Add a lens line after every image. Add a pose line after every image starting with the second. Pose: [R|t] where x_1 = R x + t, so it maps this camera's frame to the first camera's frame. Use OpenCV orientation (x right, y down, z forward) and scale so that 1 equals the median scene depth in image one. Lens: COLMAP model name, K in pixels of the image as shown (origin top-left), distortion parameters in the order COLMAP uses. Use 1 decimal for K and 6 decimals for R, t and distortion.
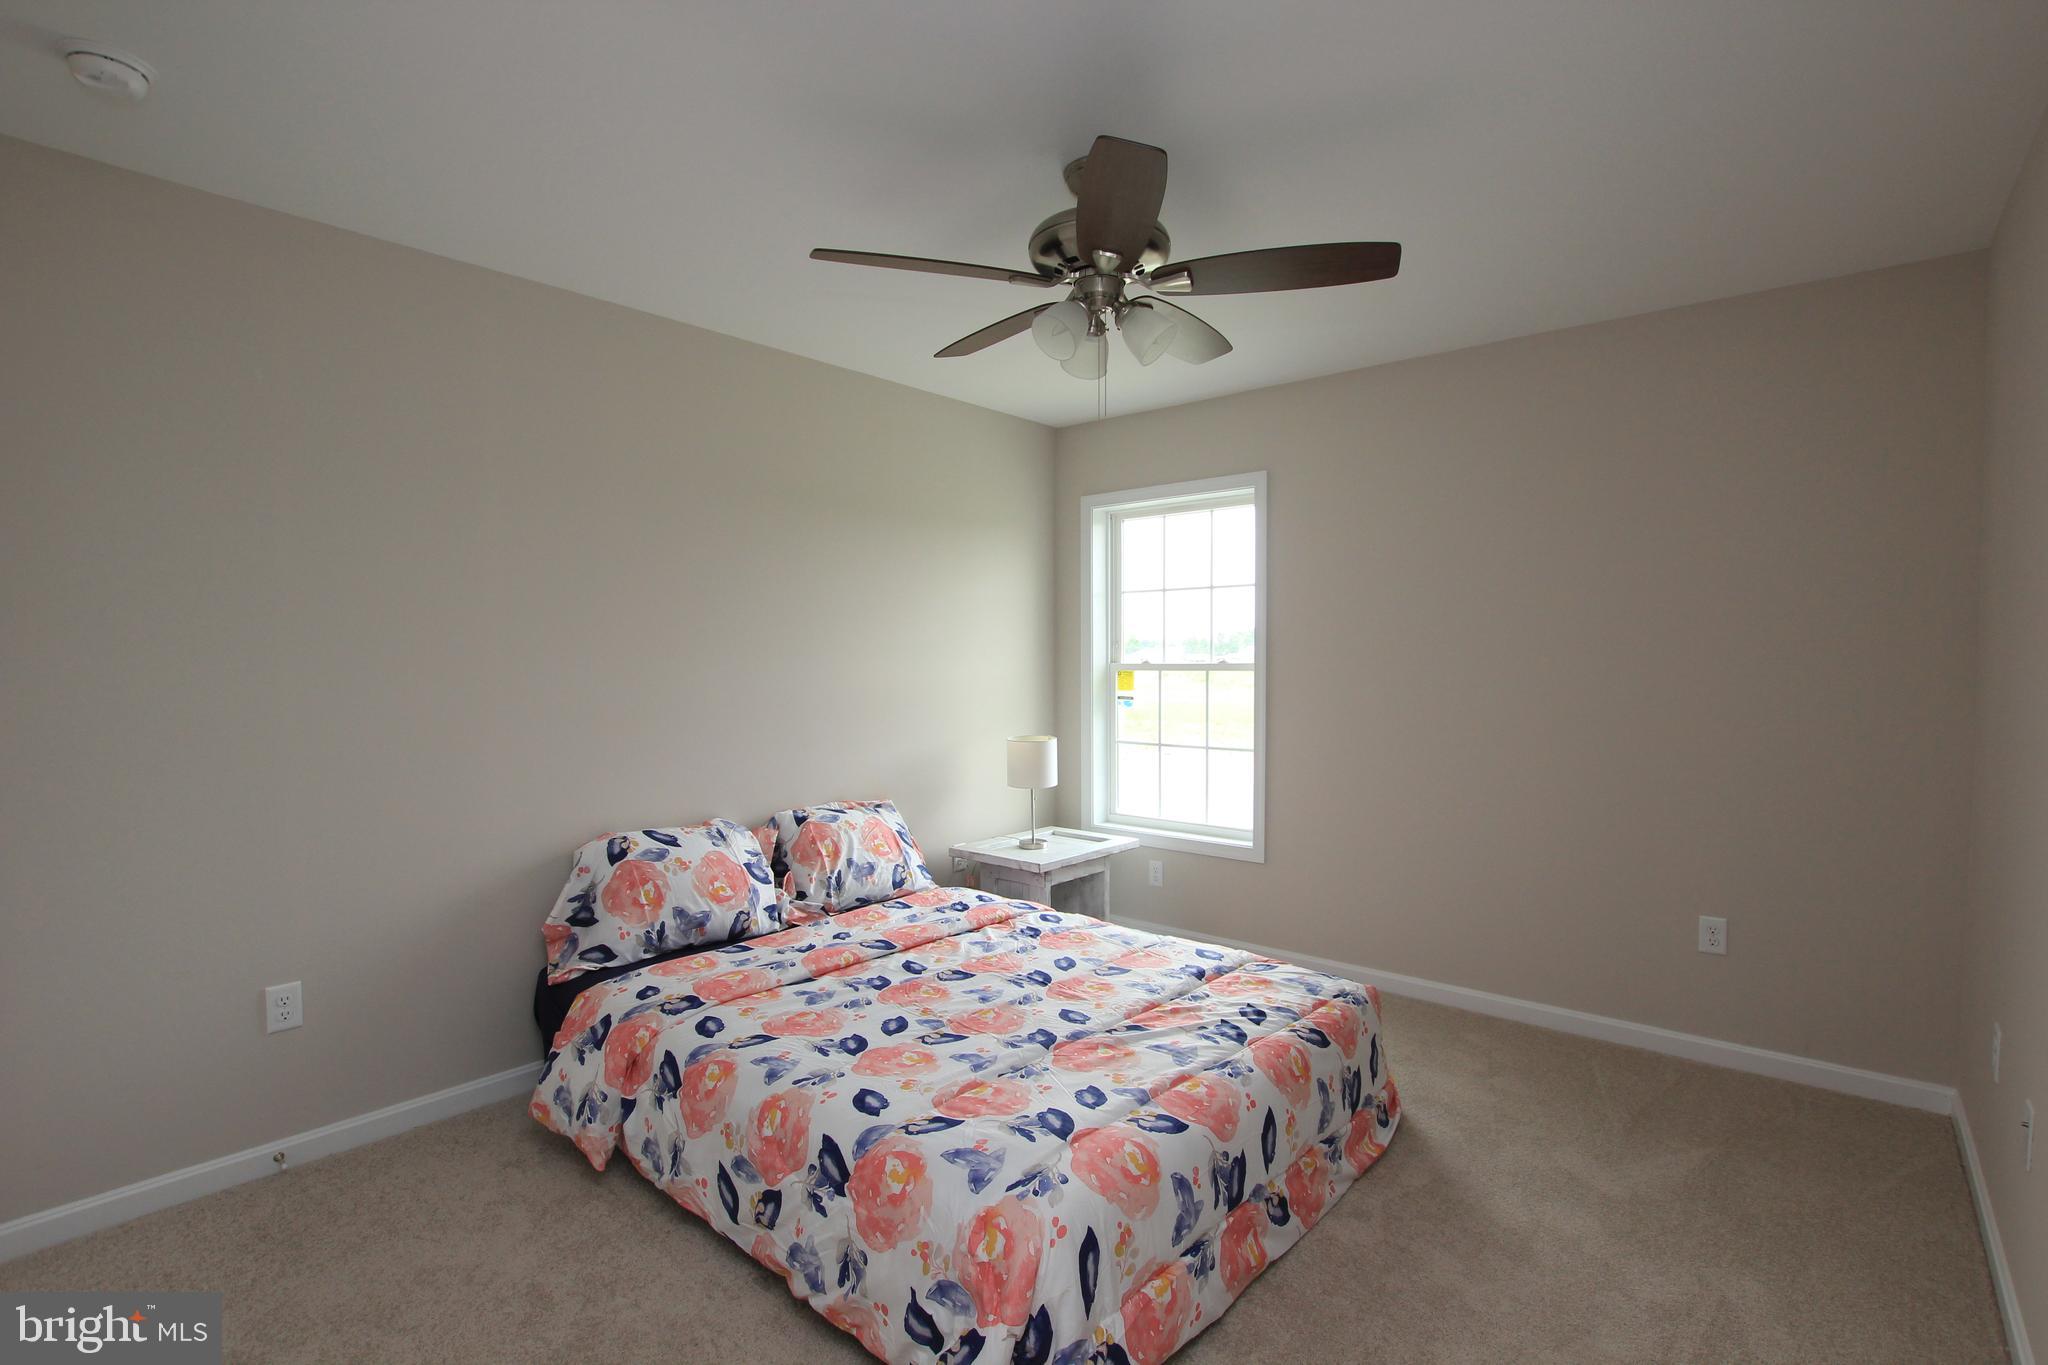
lens RADIAL K [[949.6, 0, 1037.2], [0, 949.6, 672.3], [0, 0, 1]] dist [-0.014426, 0.000175]
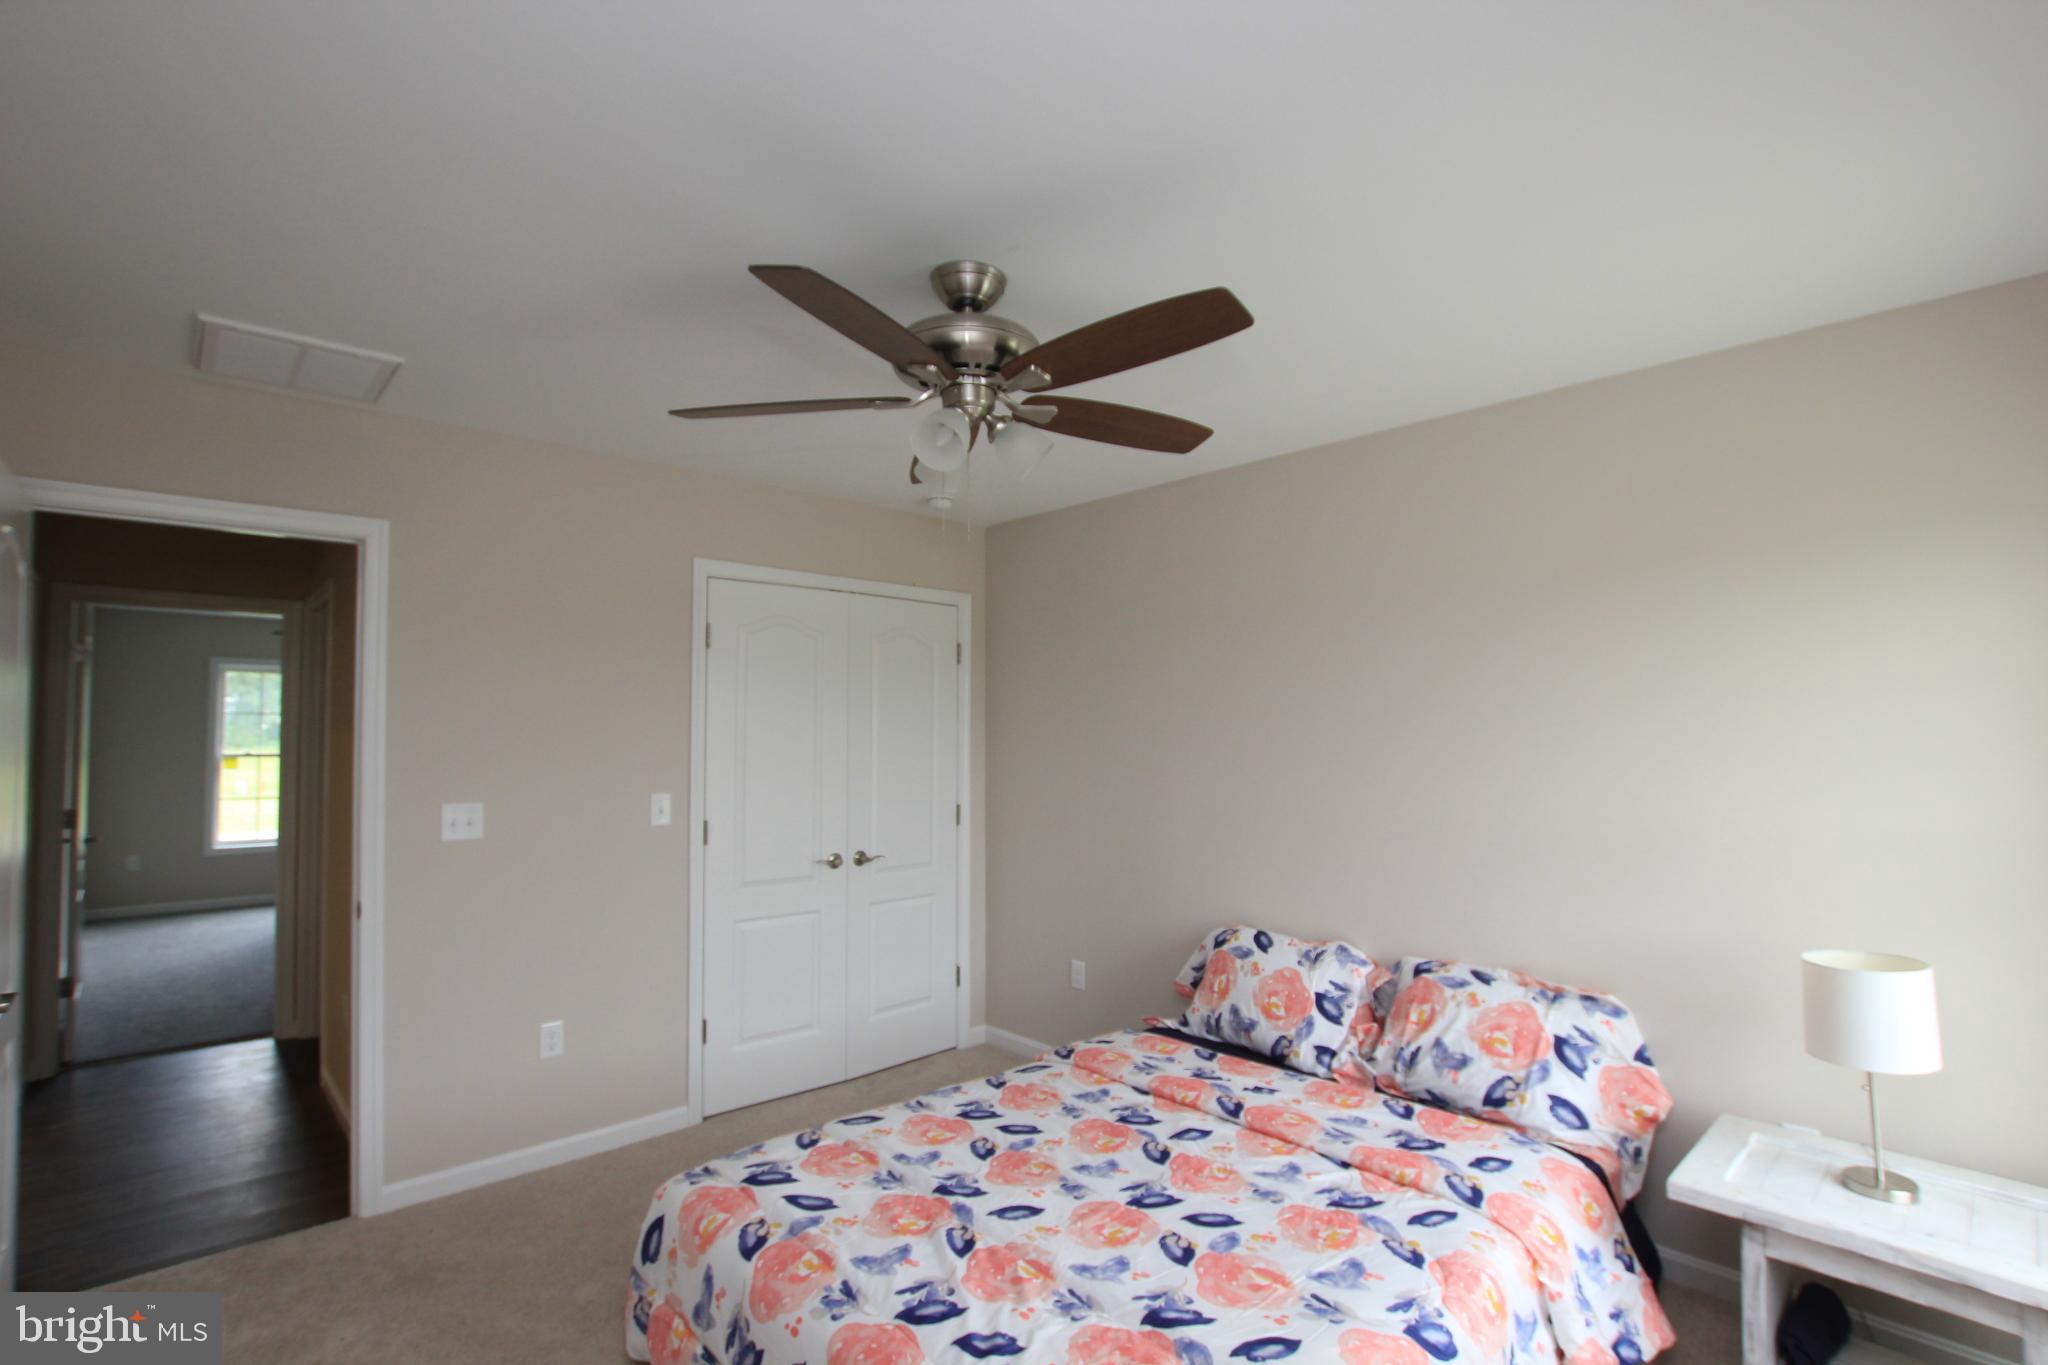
lens RADIAL K [[949.6, 0, 1036.8], [0, 949.6, 697.7], [0, 0, 1]] dist [-0.014426, 0.000175]
pose [[-0.103811, -0.039617, -0.993808, 0.732434], [-0.011342, 0.999189, -0.038647, -0.057677], [0.994532, 0.007259, -0.104176, 0.888155]]
